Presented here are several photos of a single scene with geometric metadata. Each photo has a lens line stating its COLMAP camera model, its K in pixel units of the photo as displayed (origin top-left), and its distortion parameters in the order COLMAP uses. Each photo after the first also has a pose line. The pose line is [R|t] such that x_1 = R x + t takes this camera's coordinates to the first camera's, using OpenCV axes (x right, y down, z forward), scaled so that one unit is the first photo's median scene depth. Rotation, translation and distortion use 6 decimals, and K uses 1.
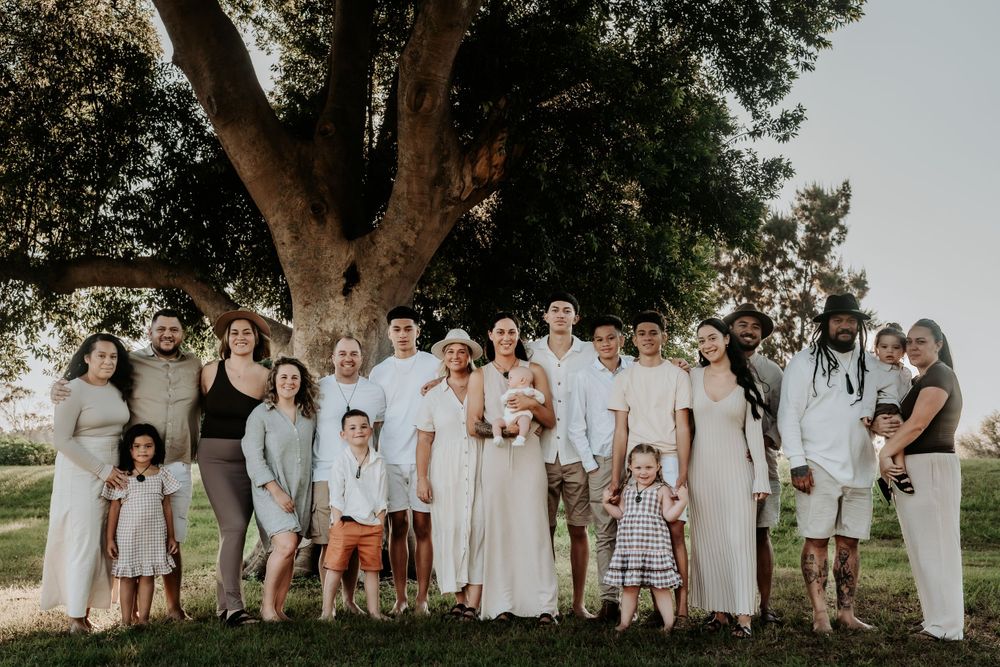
lens RADIAL K [[1224.0, 0, 500.0], [0, 1224.0, 333.5], [0, 0, 1]] dist [-0.002843, -0.010040]
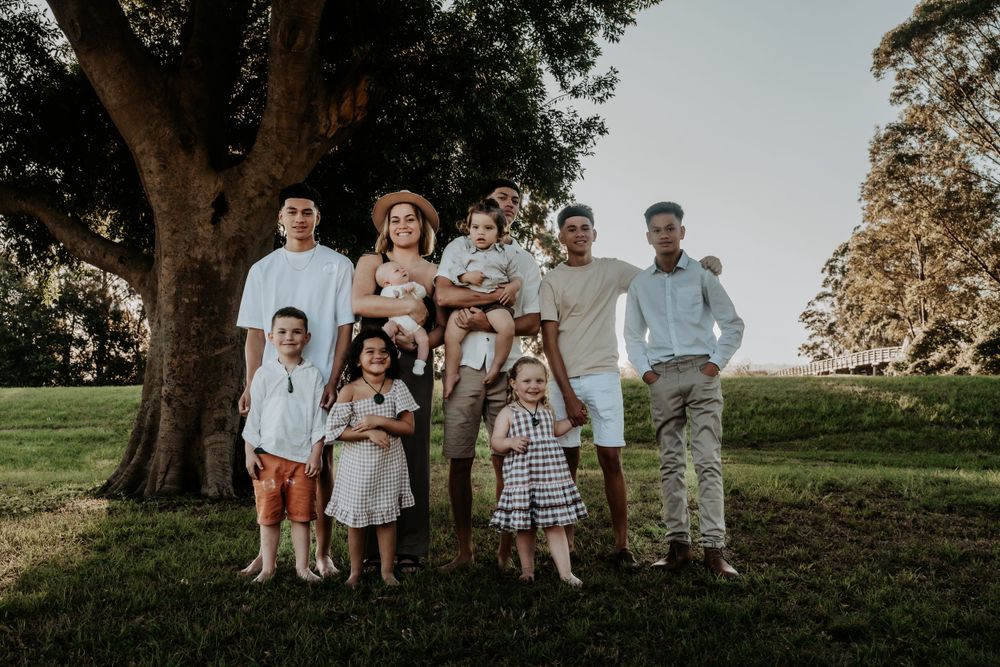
lens RADIAL K [[970.3, 0, 501.2], [0, 970.3, 329.9], [0, 0, 1]] dist [-0.011160, 0.013983]
pose [[0.971478, 0.004651, 0.237083, -0.083616], [-0.016506, 0.998709, 0.048045, 0.014763], [-0.236554, -0.050588, 0.970301, 0.137771]]
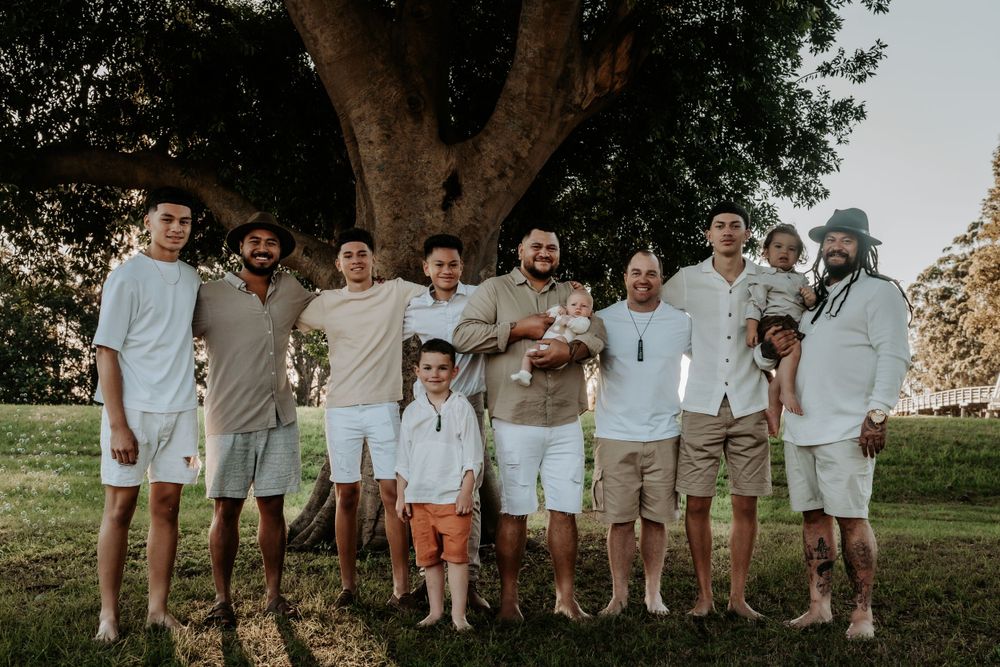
lens RADIAL K [[1105.2, 0, 552.3], [0, 1105.2, 309.9], [0, 0, 1]] dist [0.000029, -0.007503]
pose [[0.964236, 0.043608, 0.261433, -0.248057], [-0.047191, 0.998858, 0.007439, 0.027564], [-0.260810, -0.019510, 0.965193, 0.251217]]
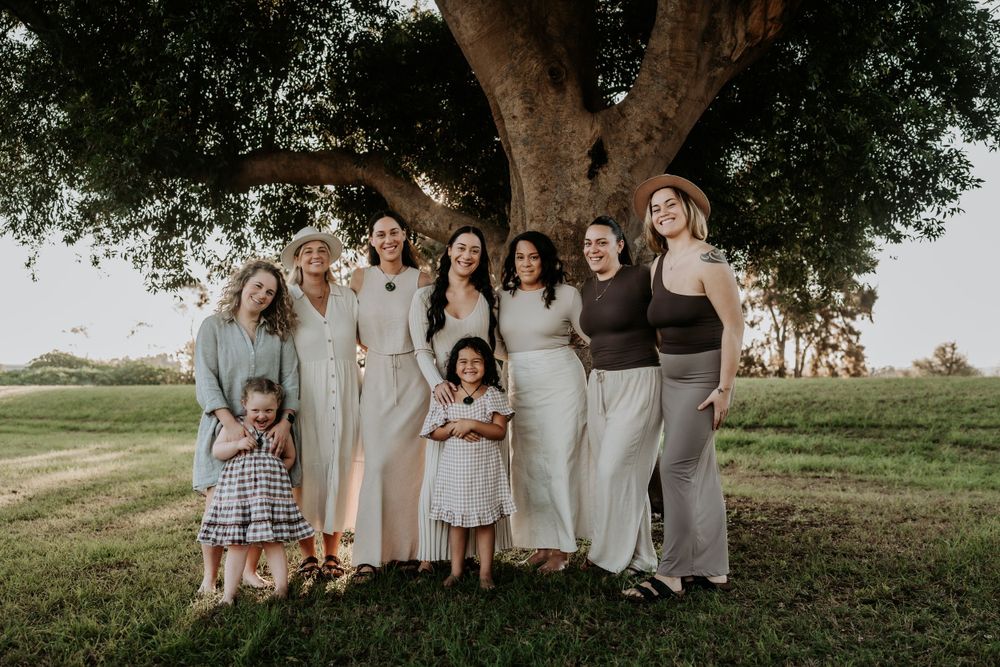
lens RADIAL K [[967.1, 0, 486.2], [0, 967.1, 331.5], [0, 0, 1]] dist [0.004318, -0.008573]
pose [[0.999579, -0.003564, -0.028781, -0.177571], [0.005090, 0.998575, 0.053126, 0.036629], [0.028550, -0.053250, 0.998173, 0.337757]]
